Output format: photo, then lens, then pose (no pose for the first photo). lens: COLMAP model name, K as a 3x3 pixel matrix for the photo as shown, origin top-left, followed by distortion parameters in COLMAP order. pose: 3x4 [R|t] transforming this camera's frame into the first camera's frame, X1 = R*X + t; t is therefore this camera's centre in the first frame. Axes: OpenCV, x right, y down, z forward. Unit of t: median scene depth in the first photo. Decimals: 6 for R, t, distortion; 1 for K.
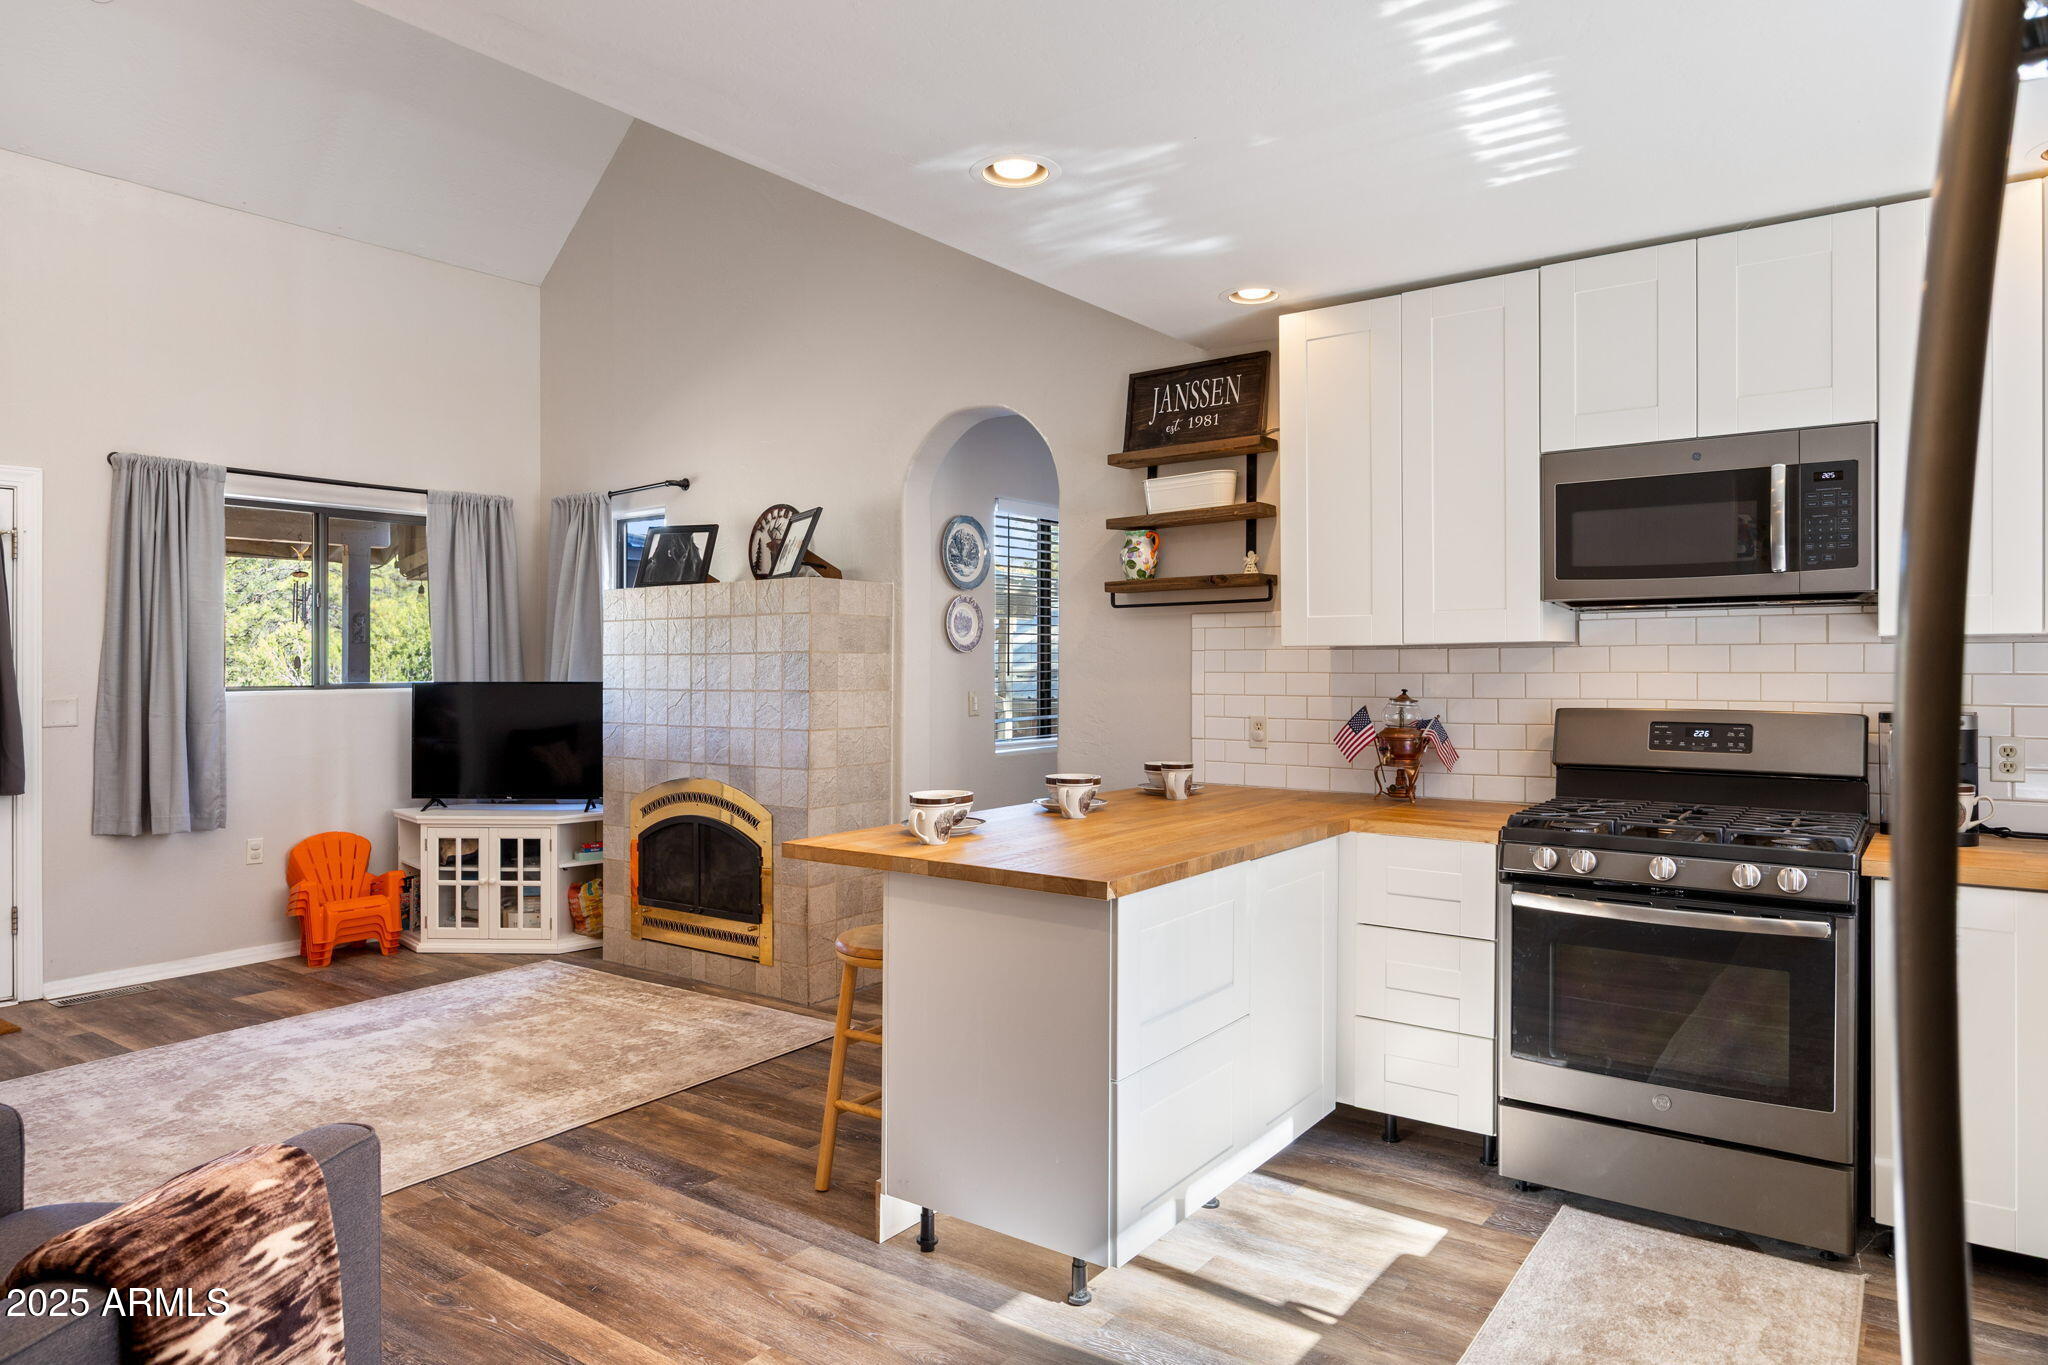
lens RADIAL K [[1232.6, 0, 1025.1], [0, 1232.6, 664.4], [0, 0, 1]] dist [0.001164, 0.000311]
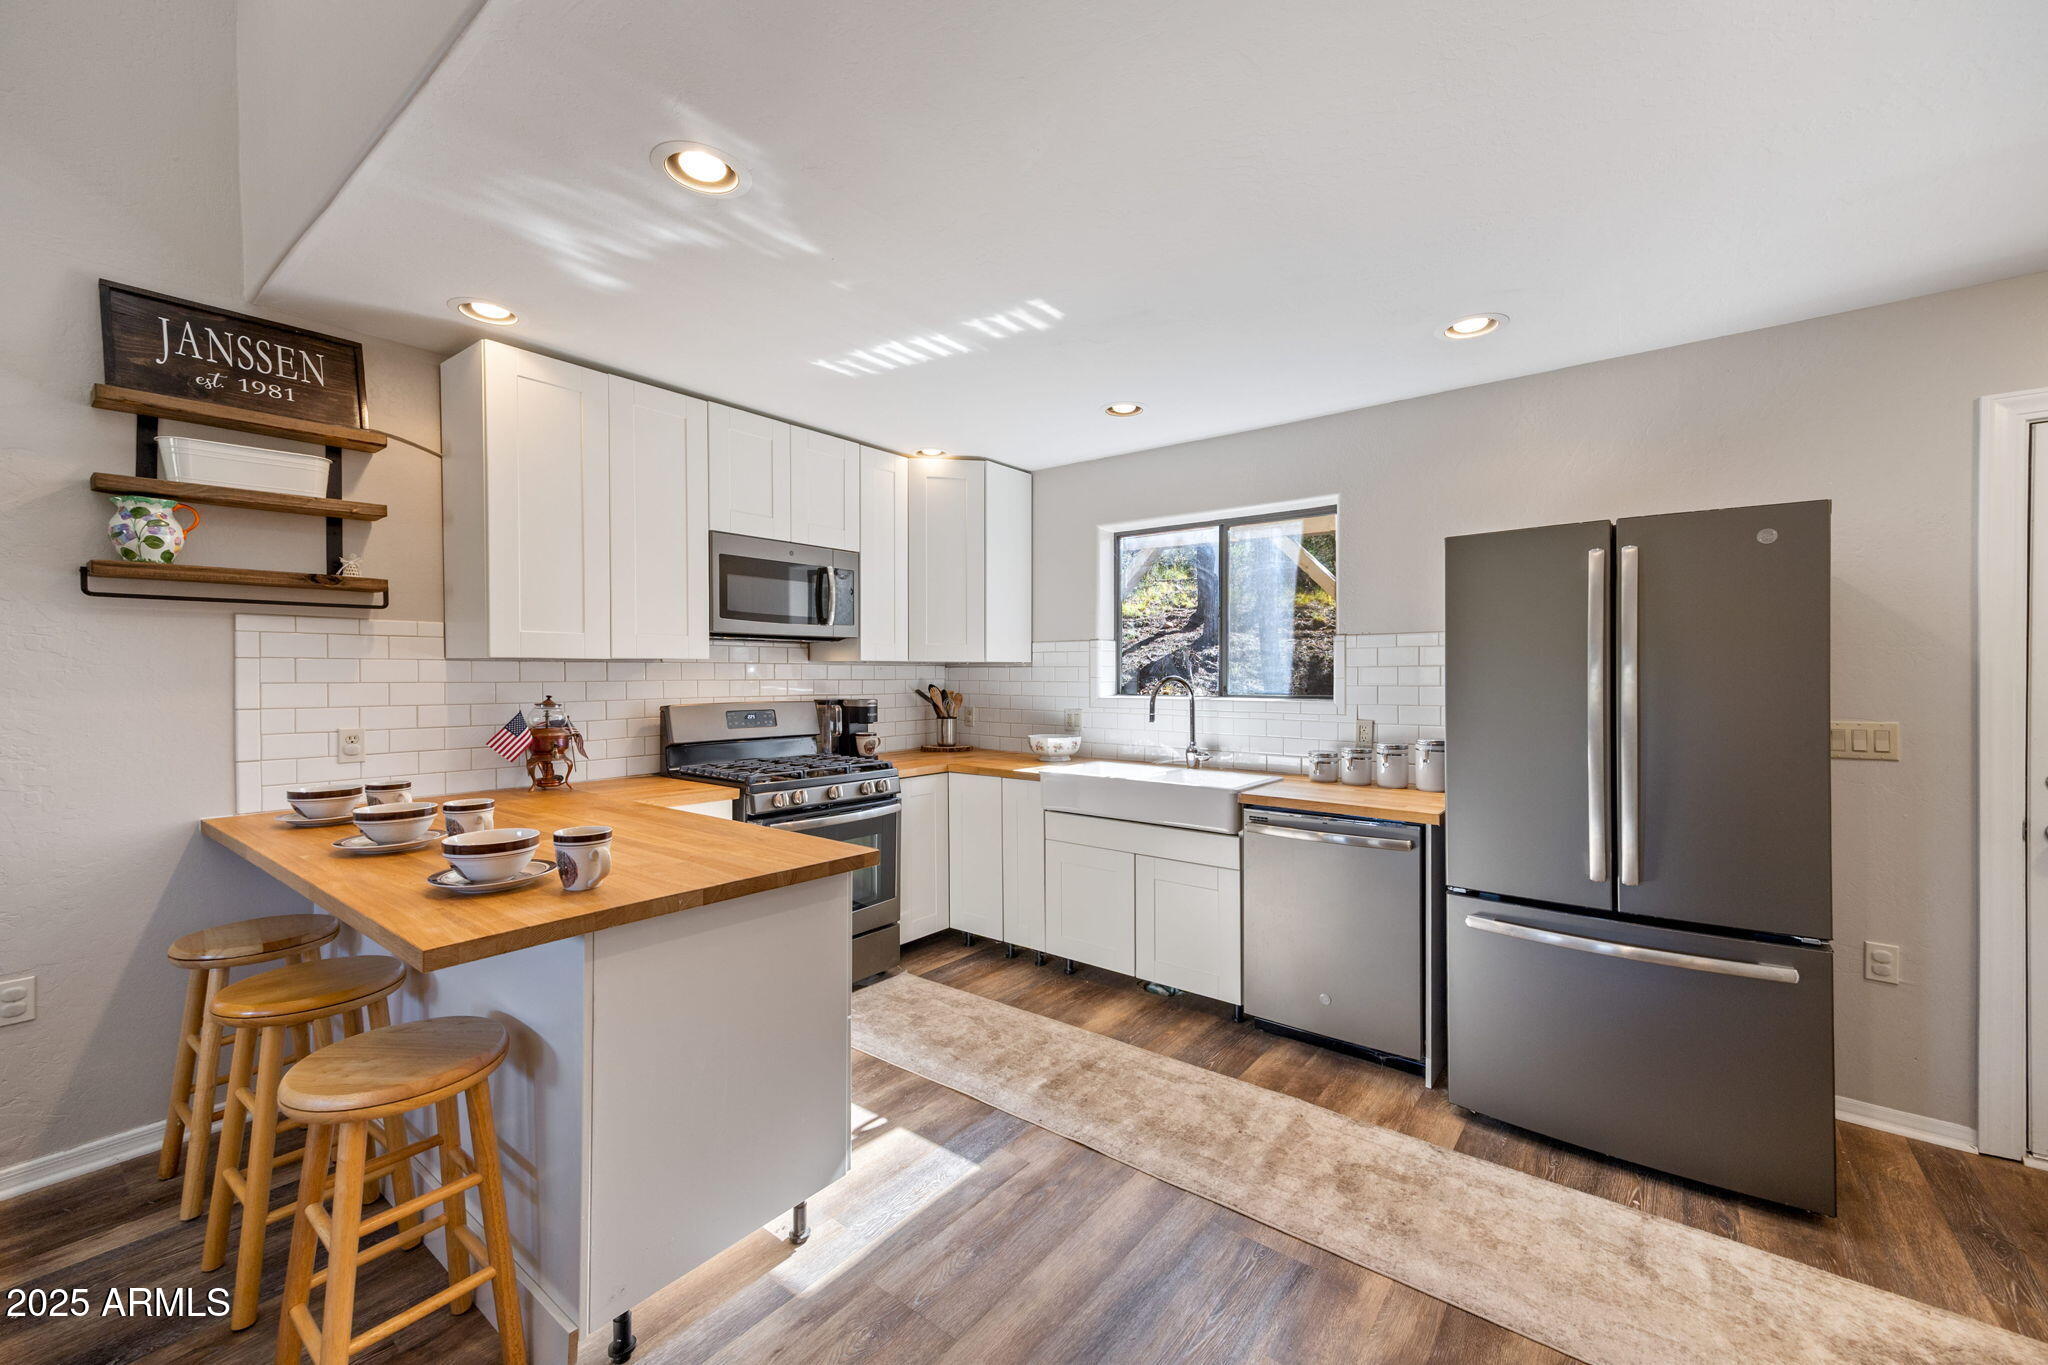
lens RADIAL K [[824.0, 0, 1024.0], [0, 824.0, 682.5], [0, 0, 1]] dist [0.001596, 0.000248]
pose [[0.031501, -0.007716, 0.999474, -0.470264], [-0.000653, 0.999970, 0.007740, 0.001233], [-0.999504, -0.000896, 0.031495, 0.518400]]
